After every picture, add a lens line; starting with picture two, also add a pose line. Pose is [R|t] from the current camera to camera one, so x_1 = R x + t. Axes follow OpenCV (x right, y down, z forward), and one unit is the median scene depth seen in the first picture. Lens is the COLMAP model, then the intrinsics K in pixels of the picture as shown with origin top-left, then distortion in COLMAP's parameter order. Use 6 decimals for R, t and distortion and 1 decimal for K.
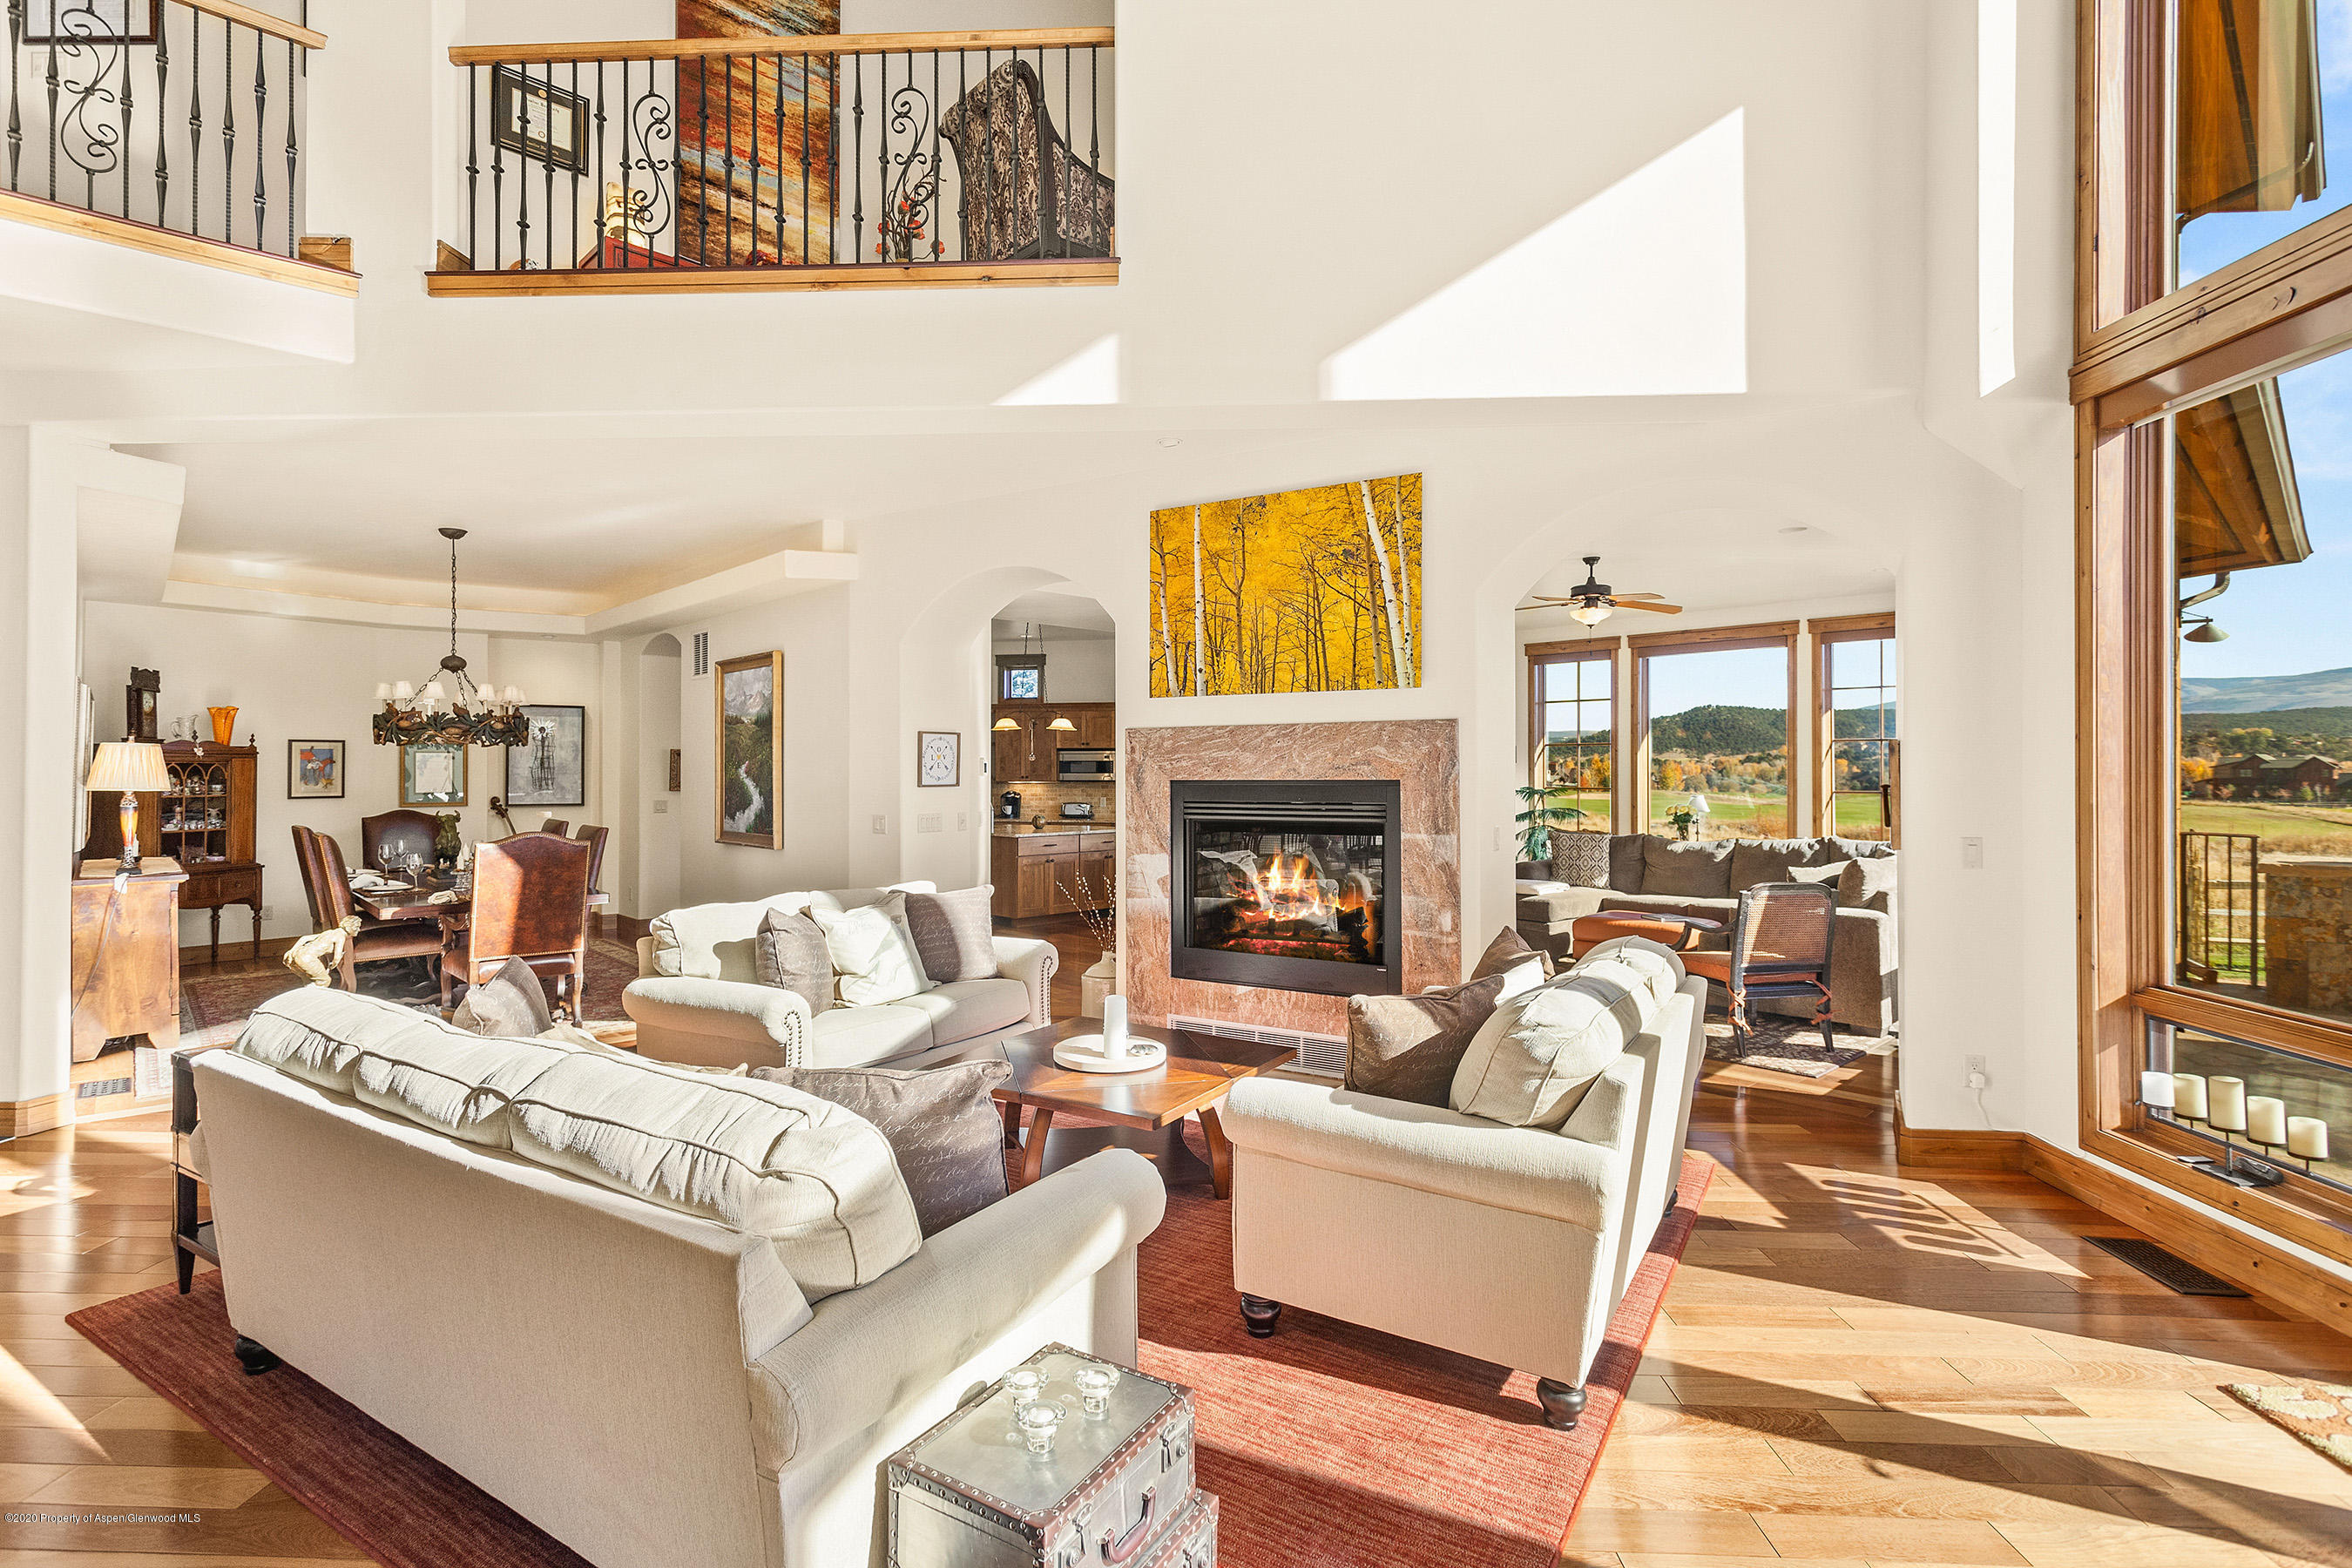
lens RADIAL K [[1117.8, 0, 1168.6], [0, 1117.8, 774.0], [0, 0, 1]] dist [0.006487, -0.000222]
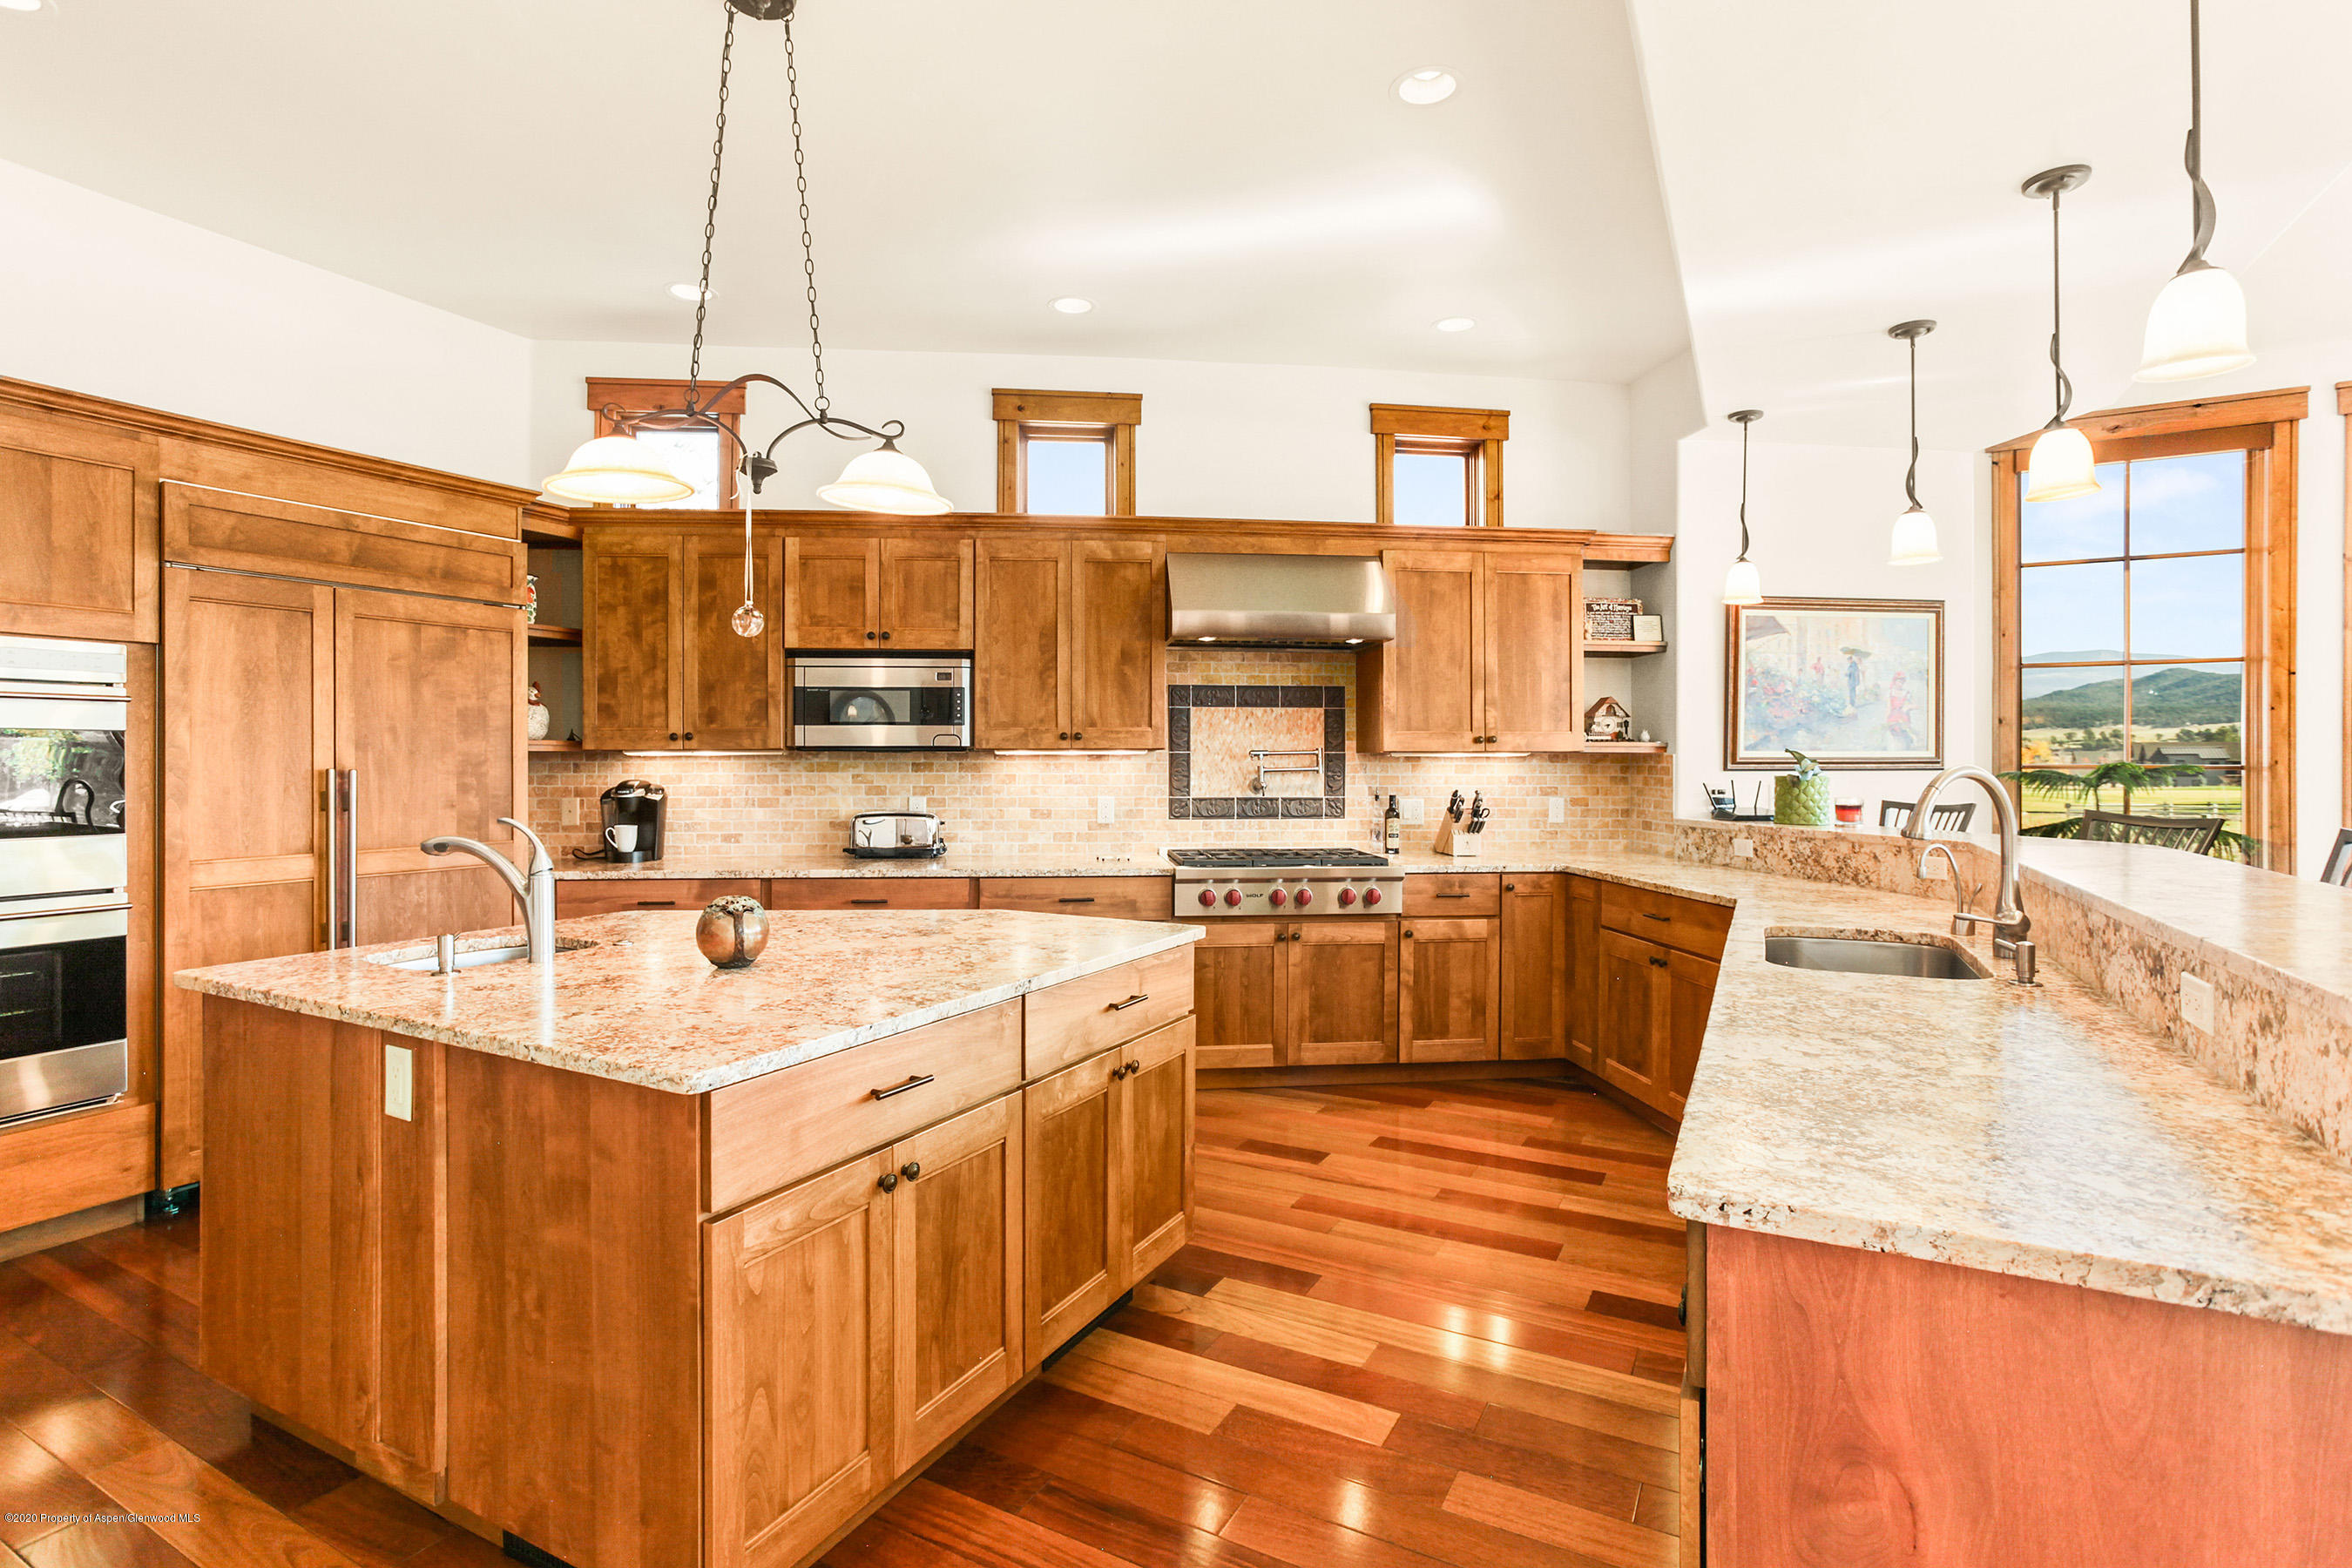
lens RADIAL K [[1143.9, 0, 1176.0], [0, 1143.9, 784.0], [0, 0, 1]] dist [-0.061648, 0.038575]
pose [[0.949711, -0.006094, 0.313070, -0.122789], [0.000827, 0.999856, 0.016952, 0.013915], [-0.313128, -0.015840, 0.949579, 0.832388]]
